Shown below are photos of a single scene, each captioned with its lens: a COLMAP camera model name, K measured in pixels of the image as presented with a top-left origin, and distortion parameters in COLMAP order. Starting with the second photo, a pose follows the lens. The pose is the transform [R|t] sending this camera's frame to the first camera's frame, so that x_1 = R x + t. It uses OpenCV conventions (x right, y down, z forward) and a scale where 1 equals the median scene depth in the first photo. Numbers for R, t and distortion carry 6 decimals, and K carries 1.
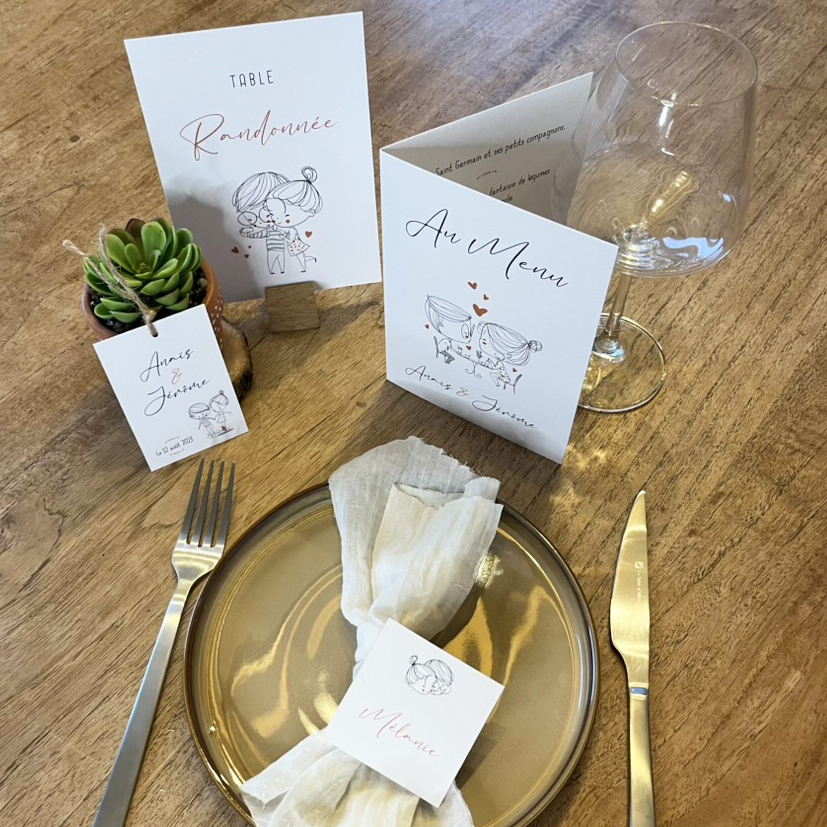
lens RADIAL K [[911.5, 0, 403.2], [0, 911.5, 434.6], [0, 0, 1]] dist [0.032122, -0.037007]
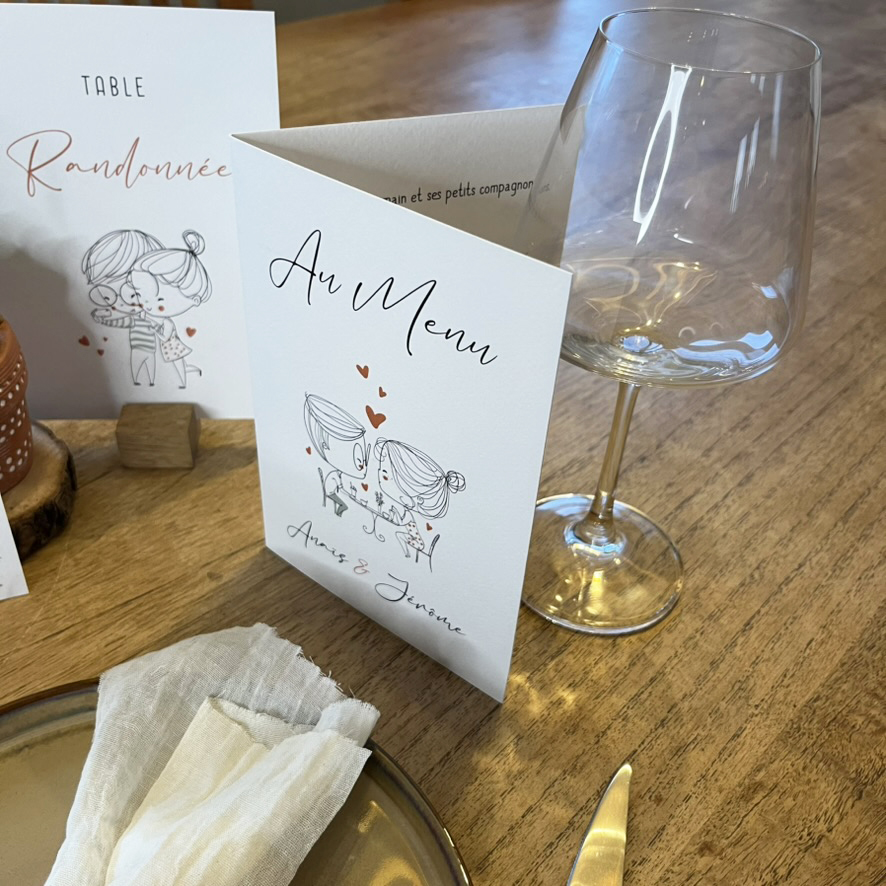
lens RADIAL K [[927.7, 0, 452.6], [0, 927.7, 443.0], [0, 0, 1]] dist [0.020772, -0.036255]
pose [[0.992848, 0.115310, -0.030913, 0.131728], [-0.119319, 0.950050, -0.288388, 0.047533], [-0.003885, 0.290014, 0.957014, 0.330326]]
